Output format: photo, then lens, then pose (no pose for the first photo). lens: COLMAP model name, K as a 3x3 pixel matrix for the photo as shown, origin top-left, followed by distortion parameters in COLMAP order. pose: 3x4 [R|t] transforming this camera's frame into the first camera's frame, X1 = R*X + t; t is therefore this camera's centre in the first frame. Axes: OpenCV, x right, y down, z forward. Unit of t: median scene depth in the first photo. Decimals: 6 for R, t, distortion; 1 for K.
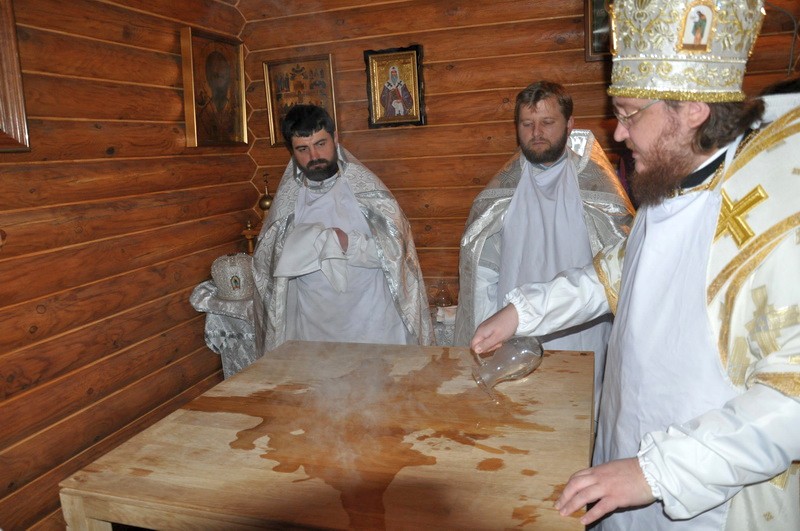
lens RADIAL K [[646.0, 0, 400.0], [0, 646.0, 265.5], [0, 0, 1]] dist [-0.152590, 0.149723]
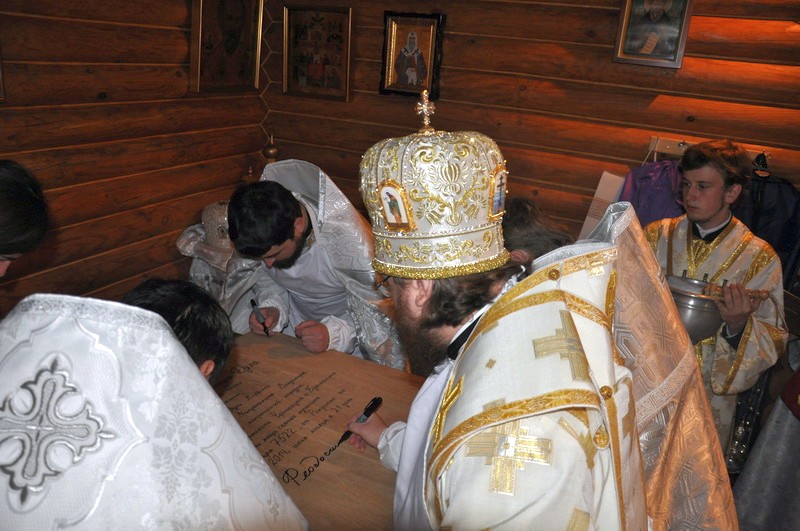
lens RADIAL K [[646.0, 0, 400.0], [0, 646.0, 265.5], [0, 0, 1]] dist [-0.152590, 0.149723]
pose [[0.982156, 0.170046, -0.080338, 0.115005], [-0.155775, 0.974896, 0.159099, -0.133284], [0.105375, -0.143746, 0.983988, 0.027374]]
